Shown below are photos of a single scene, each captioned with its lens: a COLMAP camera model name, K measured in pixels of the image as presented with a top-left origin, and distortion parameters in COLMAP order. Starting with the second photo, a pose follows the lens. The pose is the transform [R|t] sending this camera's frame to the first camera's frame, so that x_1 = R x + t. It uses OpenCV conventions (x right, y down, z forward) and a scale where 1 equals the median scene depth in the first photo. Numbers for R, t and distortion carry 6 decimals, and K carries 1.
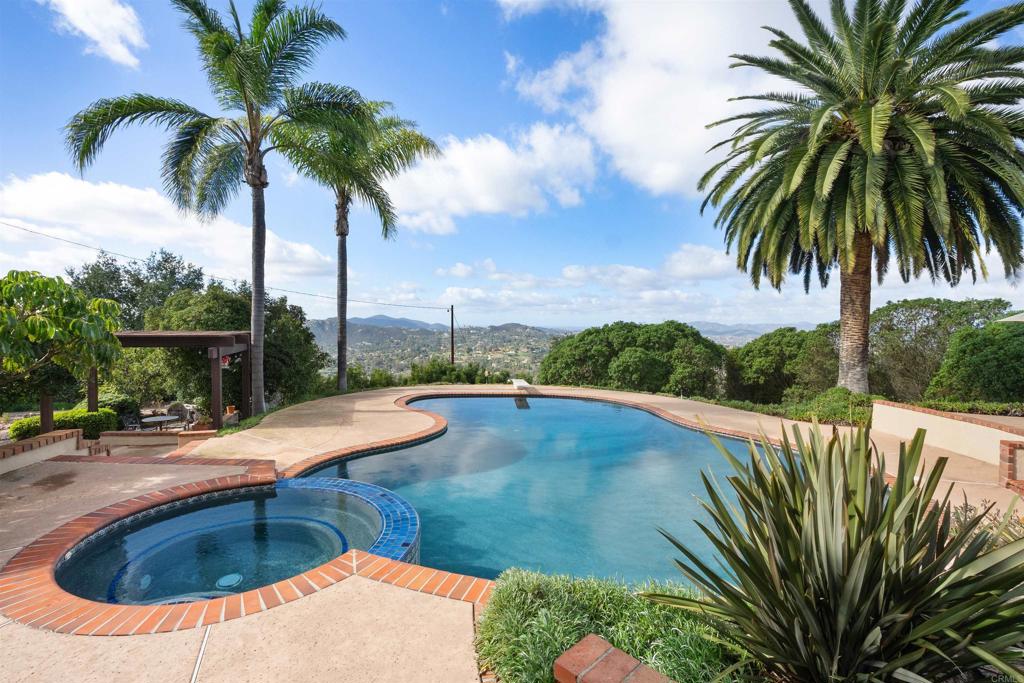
lens RADIAL K [[466.6, 0, 512.3], [0, 466.6, 339.2], [0, 0, 1]] dist [-0.005275, 0.000000]
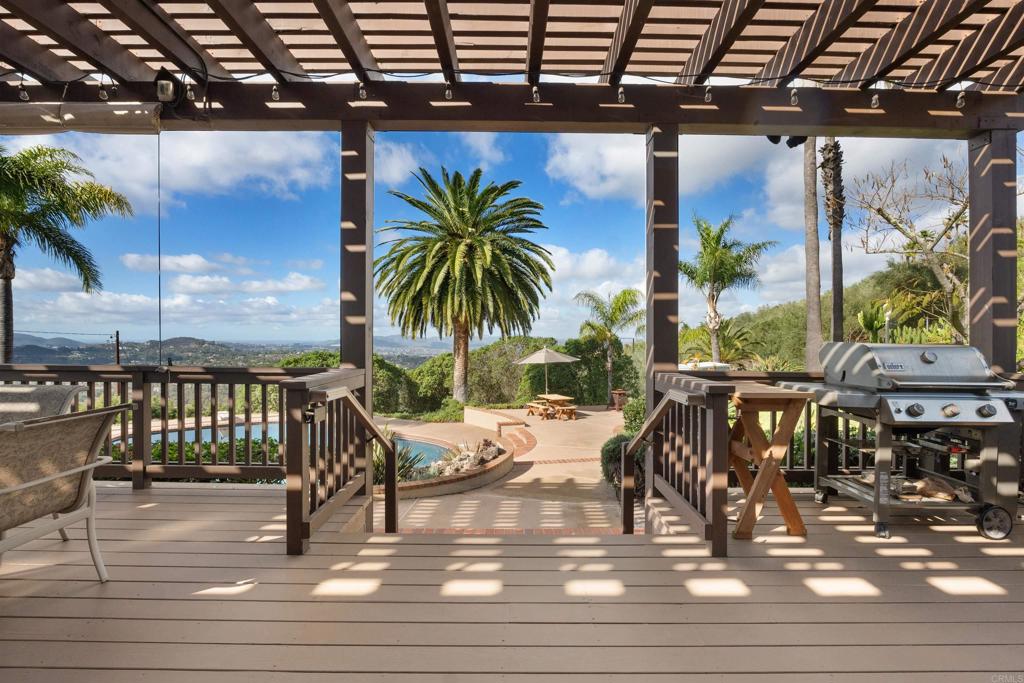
lens RADIAL K [[466.6, 0, 512.3], [0, 466.6, 339.2], [0, 0, 1]] dist [-0.005275, 0.000000]
pose [[0.815130, -0.007223, 0.579234, -0.091147], [0.022565, 0.999559, -0.019290, -0.074464], [-0.578839, 0.028794, 0.814933, -0.477241]]
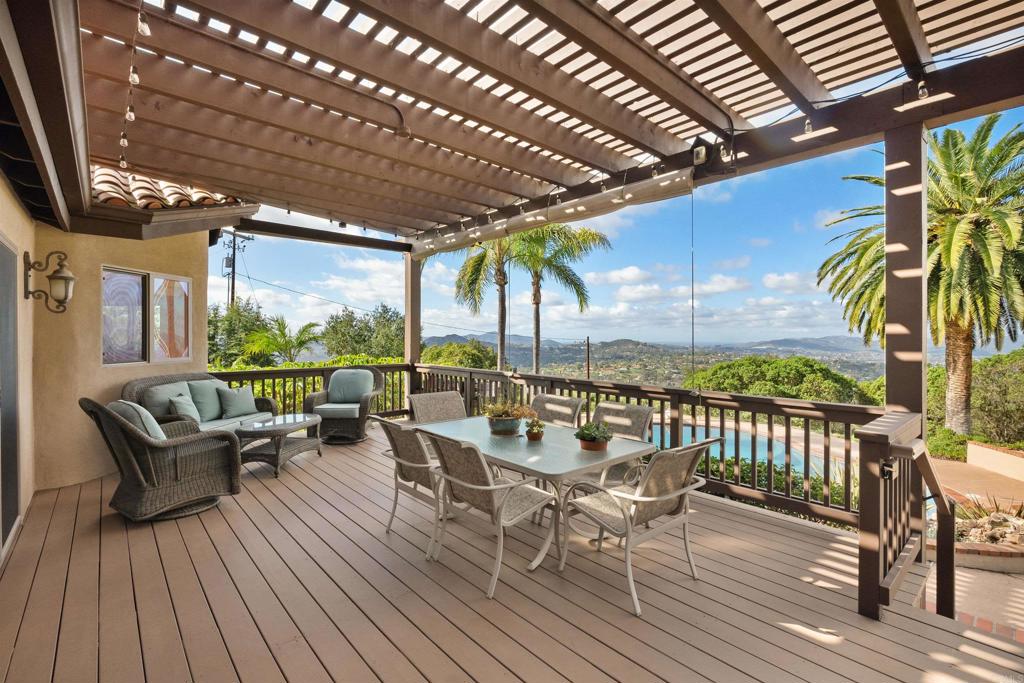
lens RADIAL K [[468.2, 0, 520.1], [0, 468.2, 337.1], [0, 0, 1]] dist [-0.003391, -0.000084]
pose [[0.977129, -0.005486, -0.212576, -0.149938], [-0.002289, 0.999338, -0.036313, -0.093937], [0.212634, 0.035969, 0.976470, -0.475020]]
